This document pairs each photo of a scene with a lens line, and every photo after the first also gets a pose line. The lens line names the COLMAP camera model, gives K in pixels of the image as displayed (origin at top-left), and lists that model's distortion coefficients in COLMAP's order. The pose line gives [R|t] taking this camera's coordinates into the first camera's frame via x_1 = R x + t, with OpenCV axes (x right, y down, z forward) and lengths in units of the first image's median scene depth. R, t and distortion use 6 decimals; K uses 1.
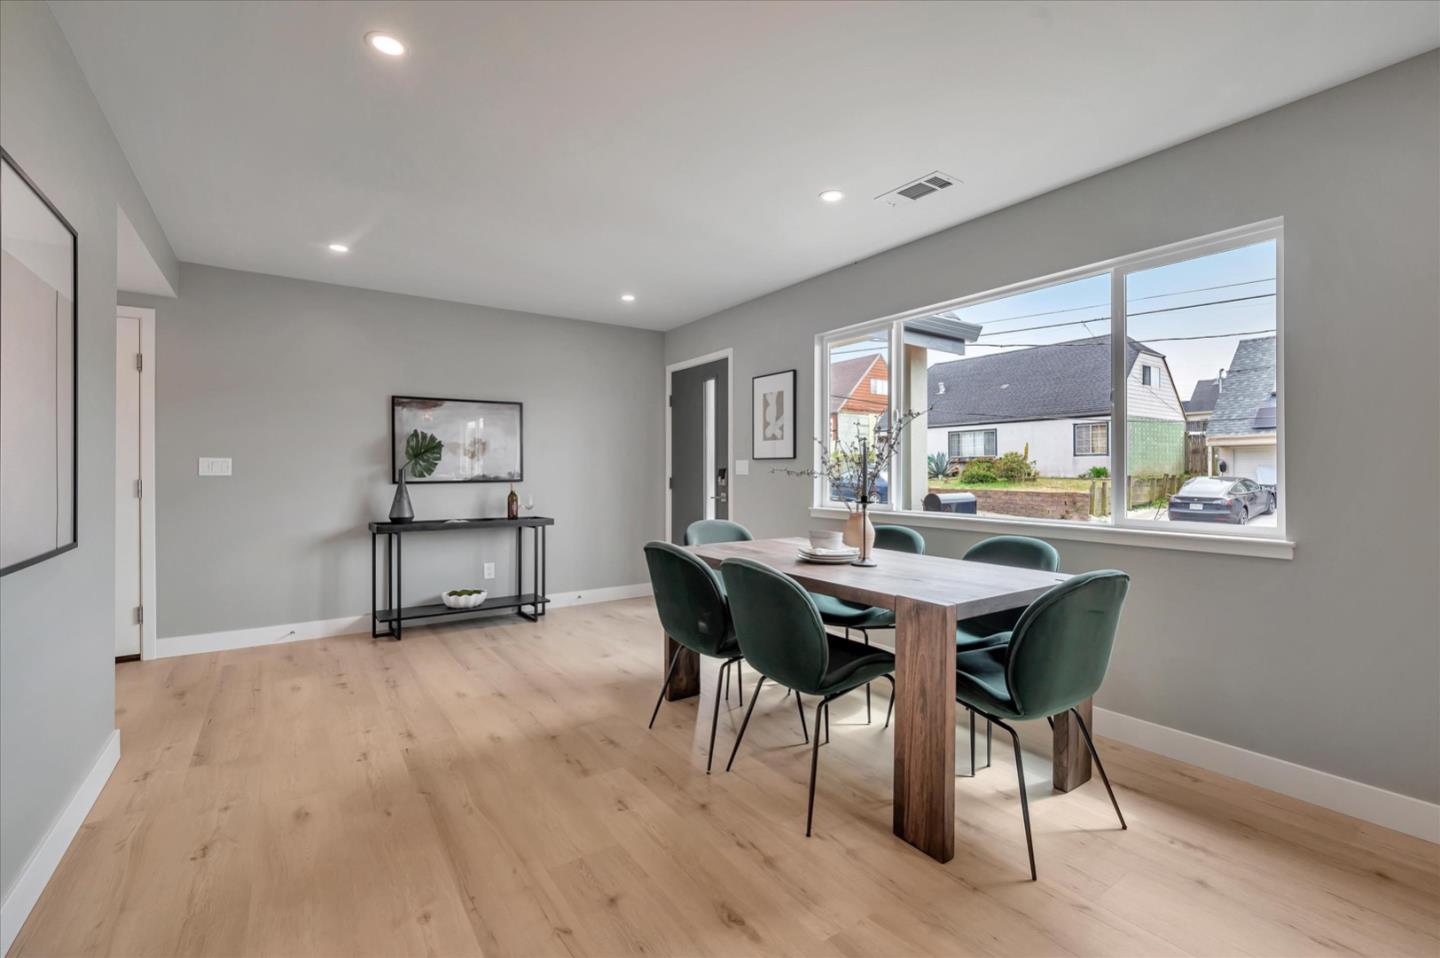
lens RADIAL K [[631.8, 0, 726.9], [0, 631.8, 469.8], [0, 0, 1]] dist [0.000995, -0.000076]
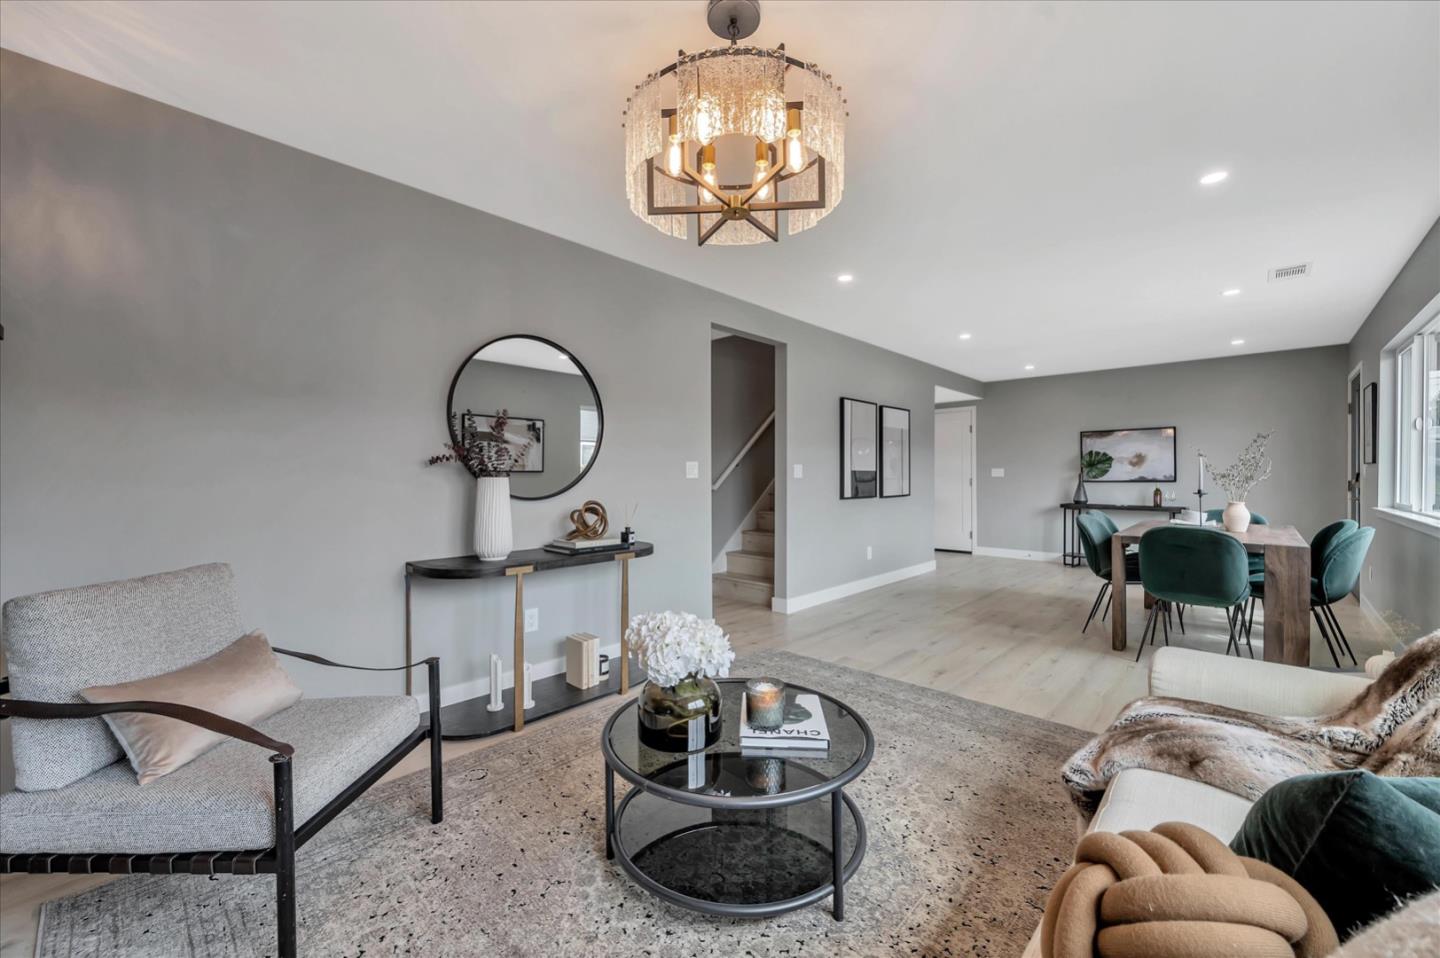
lens RADIAL K [[568.7, 0, 718.4], [0, 568.7, 476.2], [0, 0, 1]] dist [0.003509, 0.000493]
pose [[0.214731, 0.005170, -0.976660, 0.783299], [-0.001133, 0.999987, 0.005044, -0.000268], [0.976673, 0.000023, 0.214734, -0.312162]]
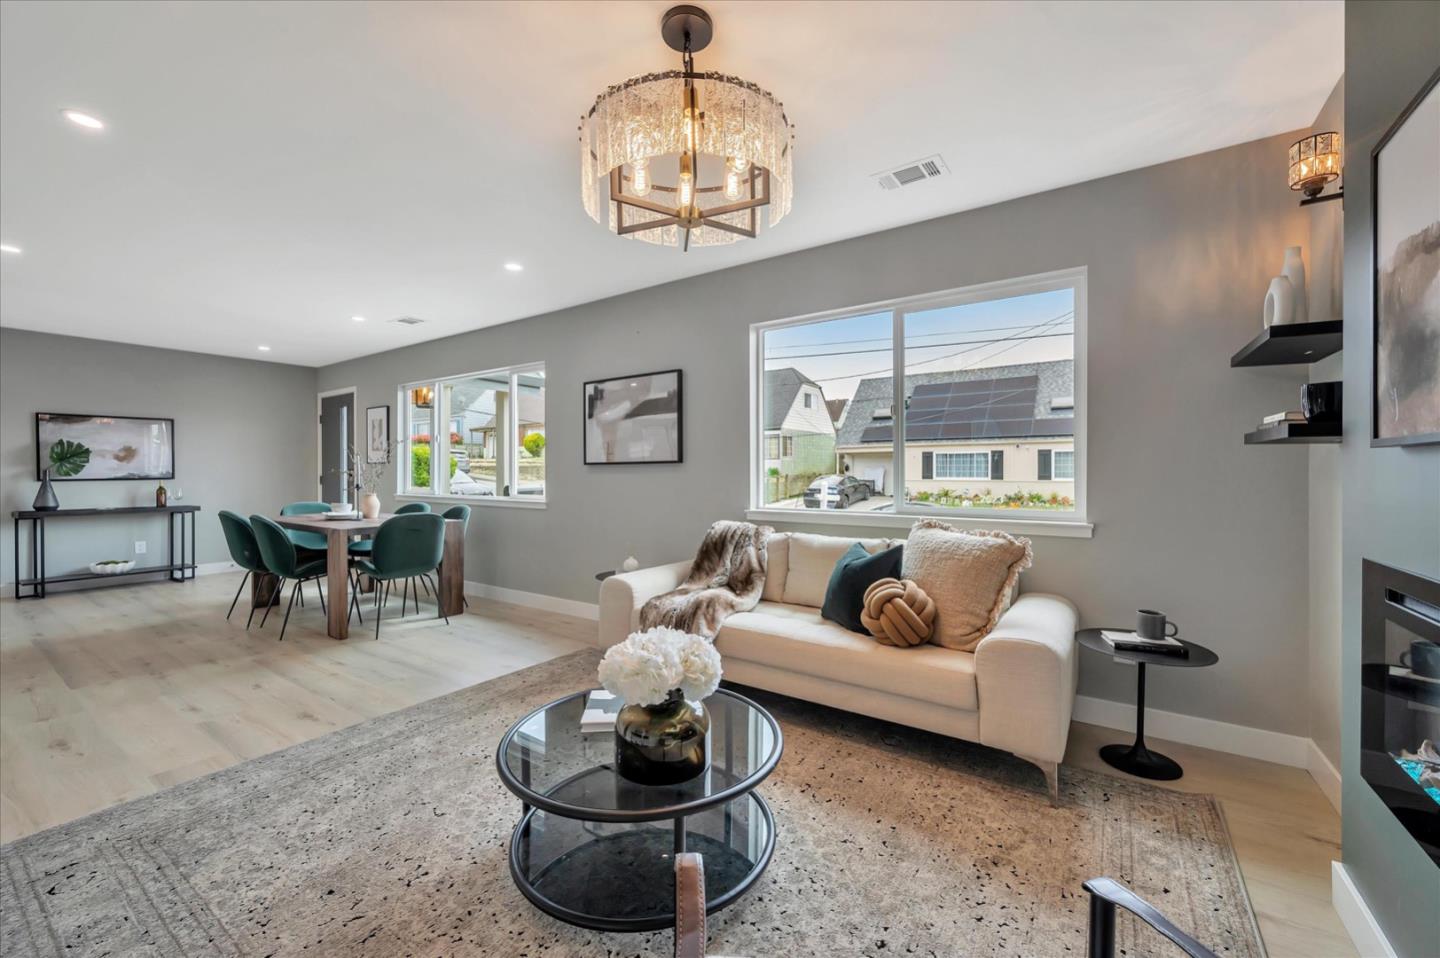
lens RADIAL K [[568.7, 0, 715.8], [0, 568.7, 474.5], [0, 0, 1]] dist [0.003509, 0.000493]
pose [[0.938146, -0.002583, 0.346231, 0.358520], [-0.000309, 0.999966, 0.008299, -0.001452], [-0.346240, -0.007893, 0.938113, -0.561998]]
